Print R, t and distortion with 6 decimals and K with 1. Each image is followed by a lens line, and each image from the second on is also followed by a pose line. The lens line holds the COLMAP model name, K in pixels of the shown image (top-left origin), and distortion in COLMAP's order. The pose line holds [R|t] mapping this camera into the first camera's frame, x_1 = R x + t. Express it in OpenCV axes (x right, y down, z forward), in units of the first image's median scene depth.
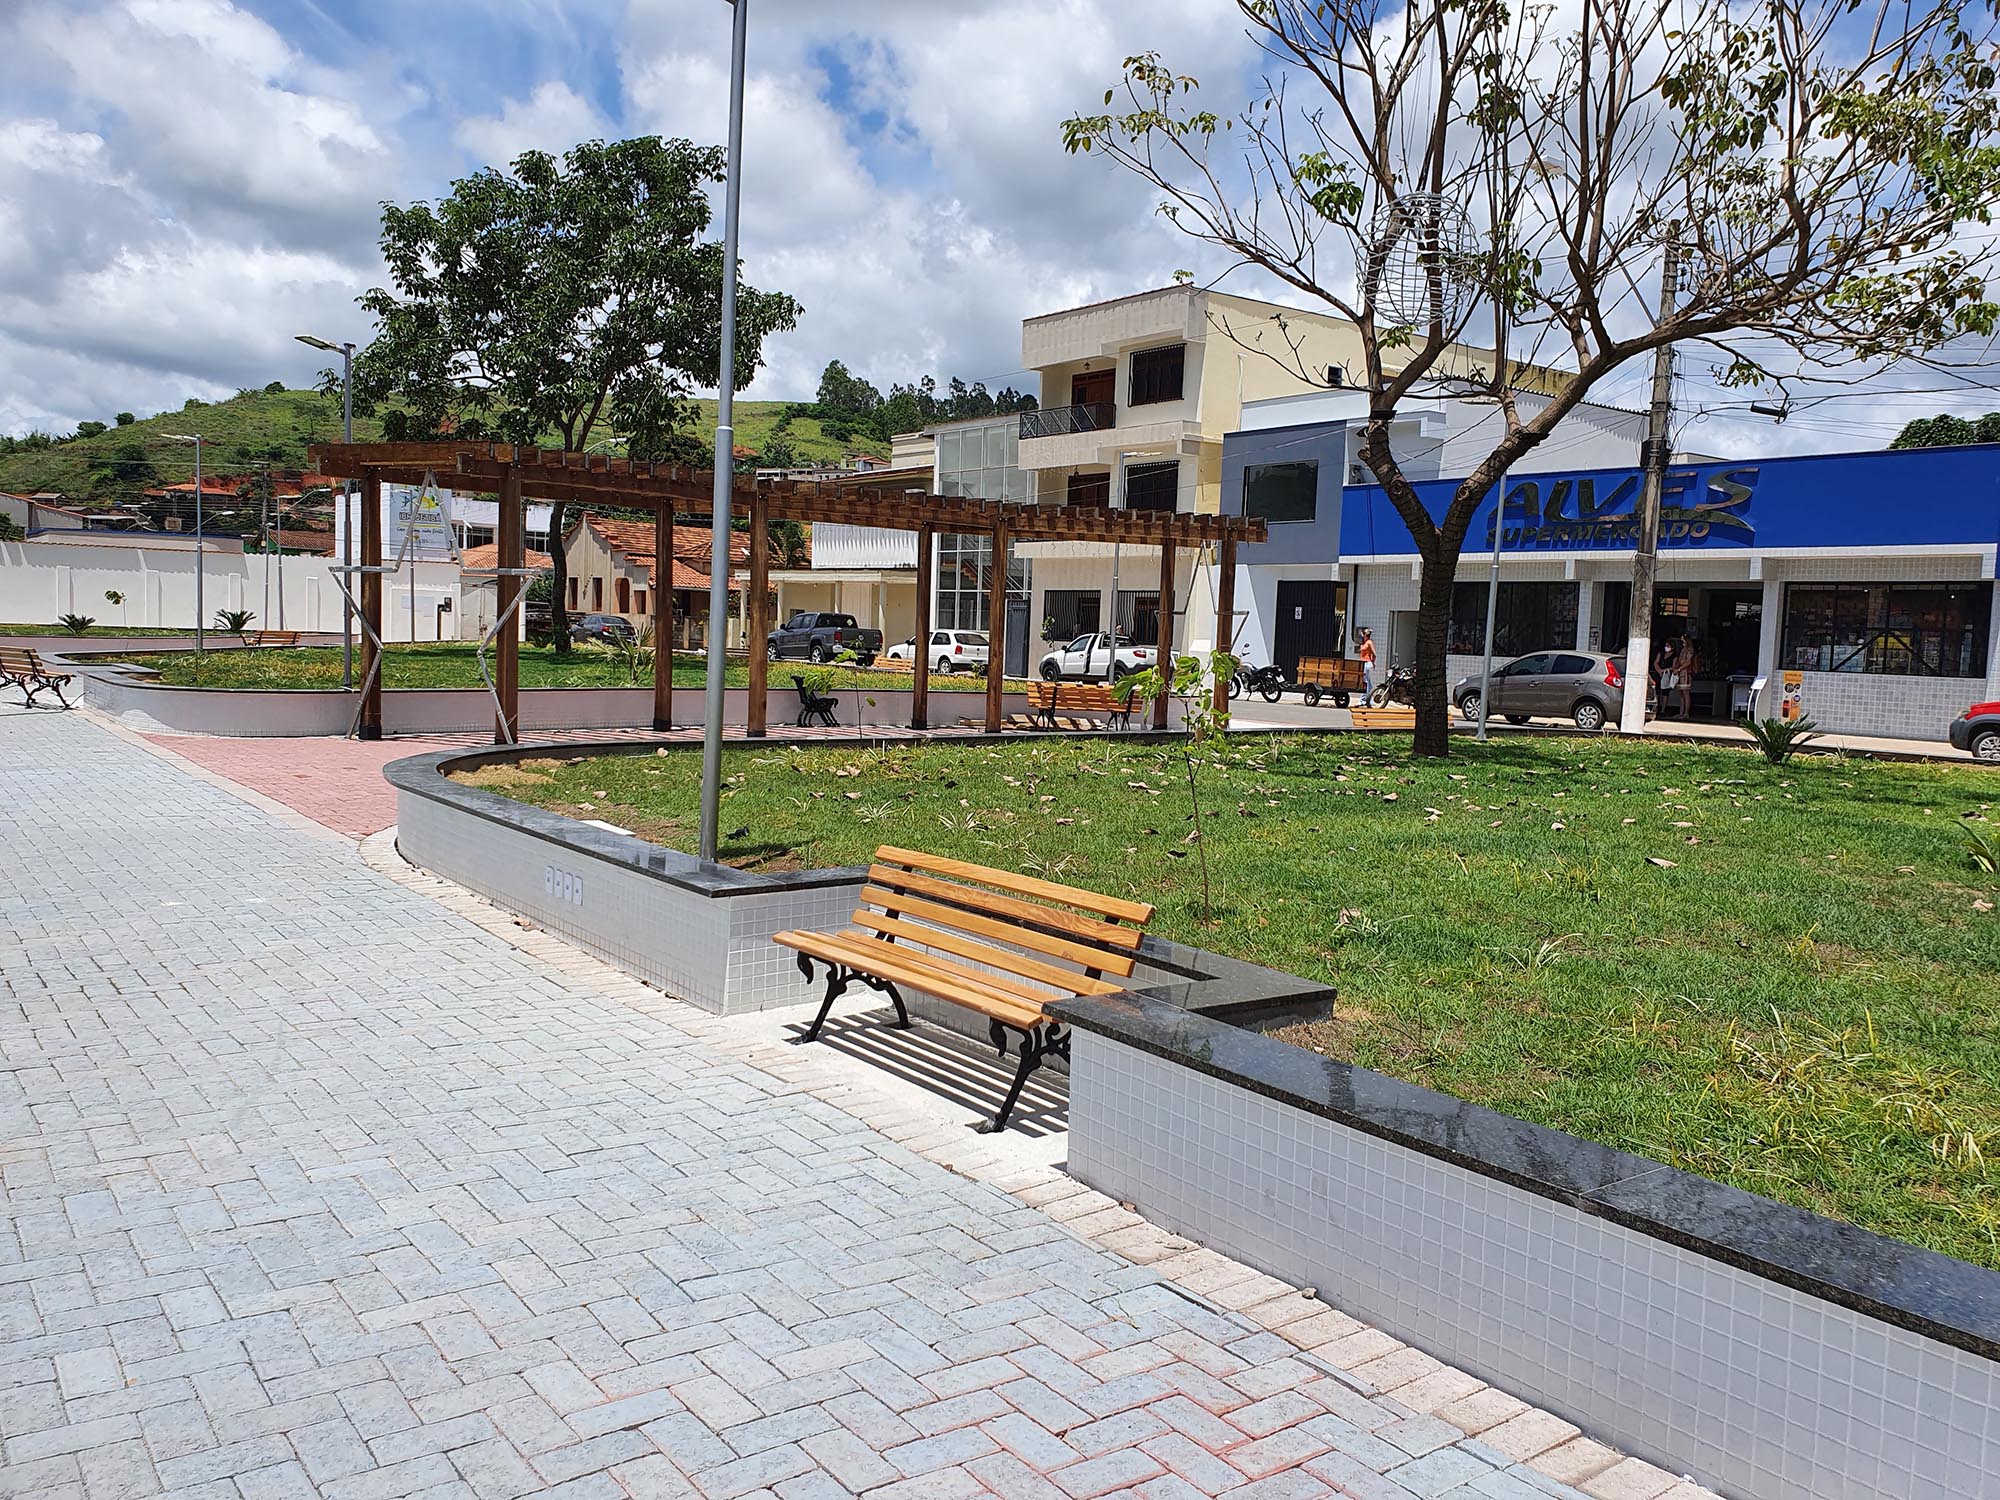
lens RADIAL K [[1622.5, 0, 1003.1], [0, 1622.5, 738.7], [0, 0, 1]] dist [0.104901, -0.190370]
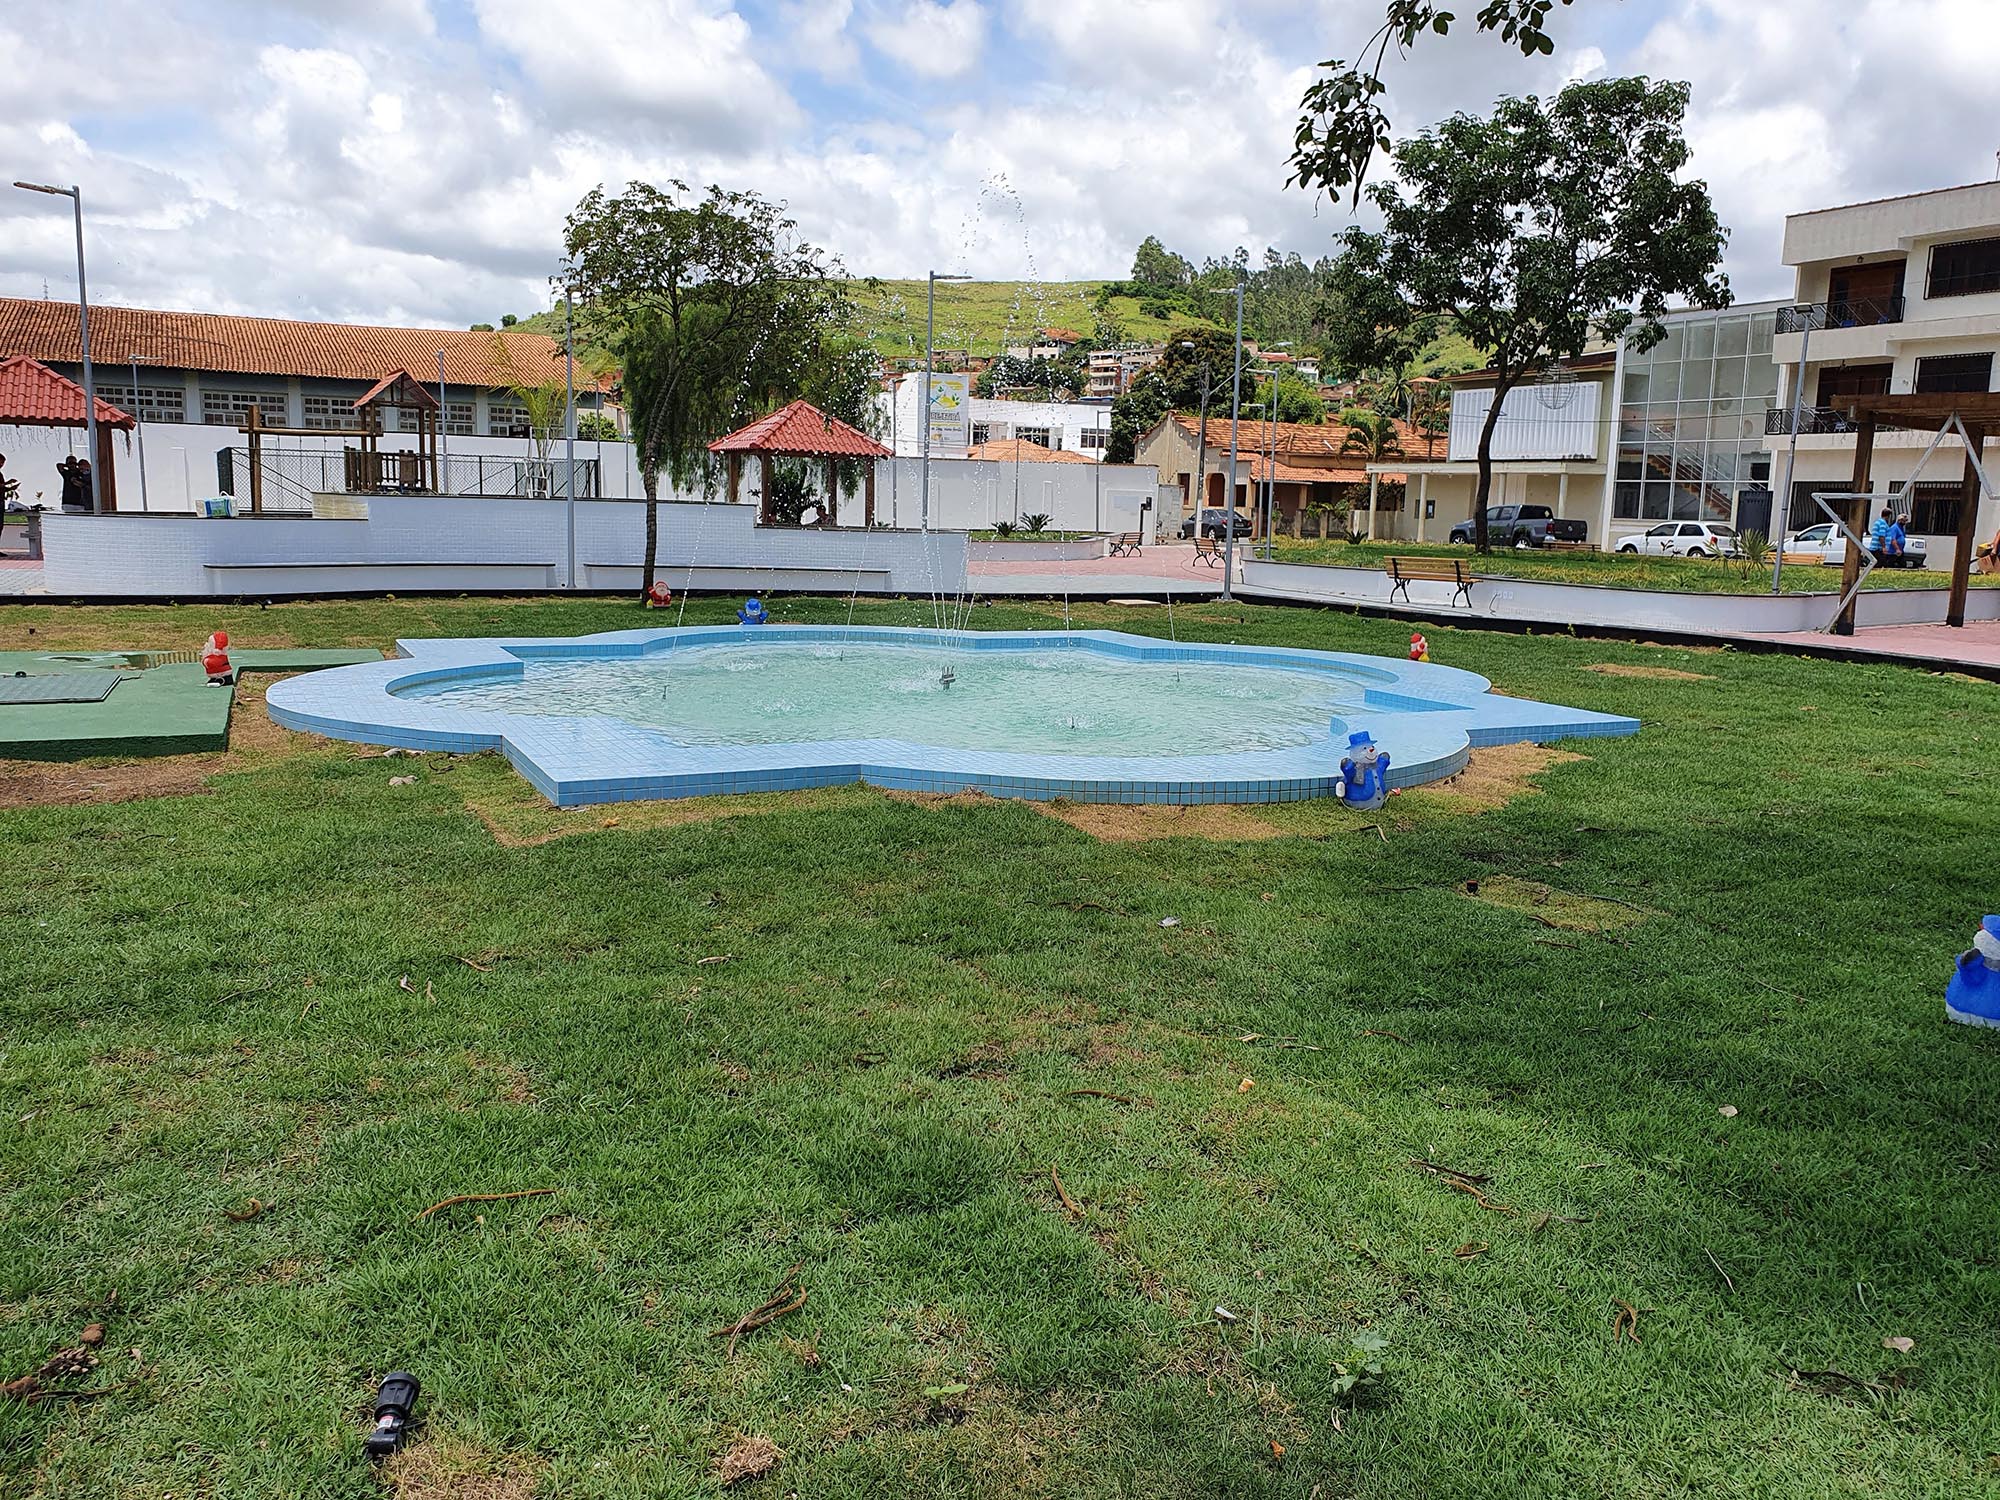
lens RADIAL K [[1622.5, 0, 1003.1], [0, 1622.5, 738.7], [0, 0, 1]] dist [0.104901, -0.190370]
pose [[0.984234, 0.014286, -0.176292, -0.179904], [-0.001605, 0.997413, 0.071867, -0.002302], [0.176863, -0.070451, 0.981711, -0.073704]]
